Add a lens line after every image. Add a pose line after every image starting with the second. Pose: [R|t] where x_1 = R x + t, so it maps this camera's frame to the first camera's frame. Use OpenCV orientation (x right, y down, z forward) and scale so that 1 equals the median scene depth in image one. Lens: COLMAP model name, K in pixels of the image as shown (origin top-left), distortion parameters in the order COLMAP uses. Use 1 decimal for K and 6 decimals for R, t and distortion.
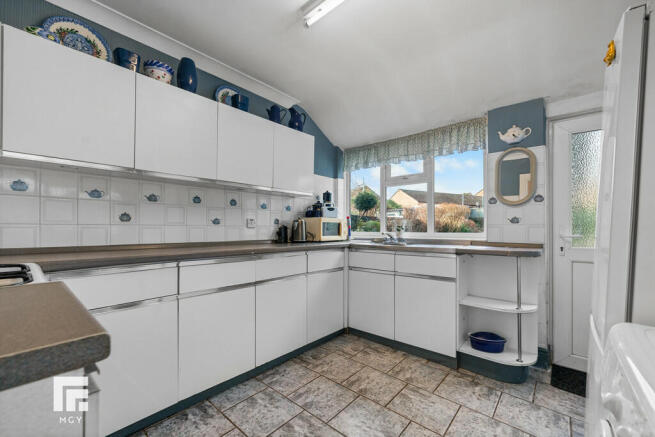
lens RADIAL K [[269.8, 0, 324.2], [0, 269.8, 227.3], [0, 0, 1]] dist [-0.001909, -0.000154]
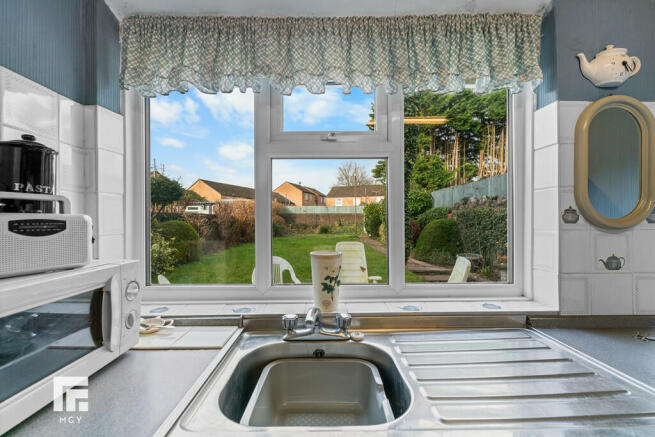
lens RADIAL K [[269.8, 0, 323.8], [0, 269.8, 218.9], [0, 0, 1]] dist [-0.001909, -0.000154]
pose [[0.754273, 0.001667, 0.656559, 0.047250], [0.001304, 0.999991, -0.004037, -0.066186], [-0.656560, 0.003901, 0.754264, 0.674346]]
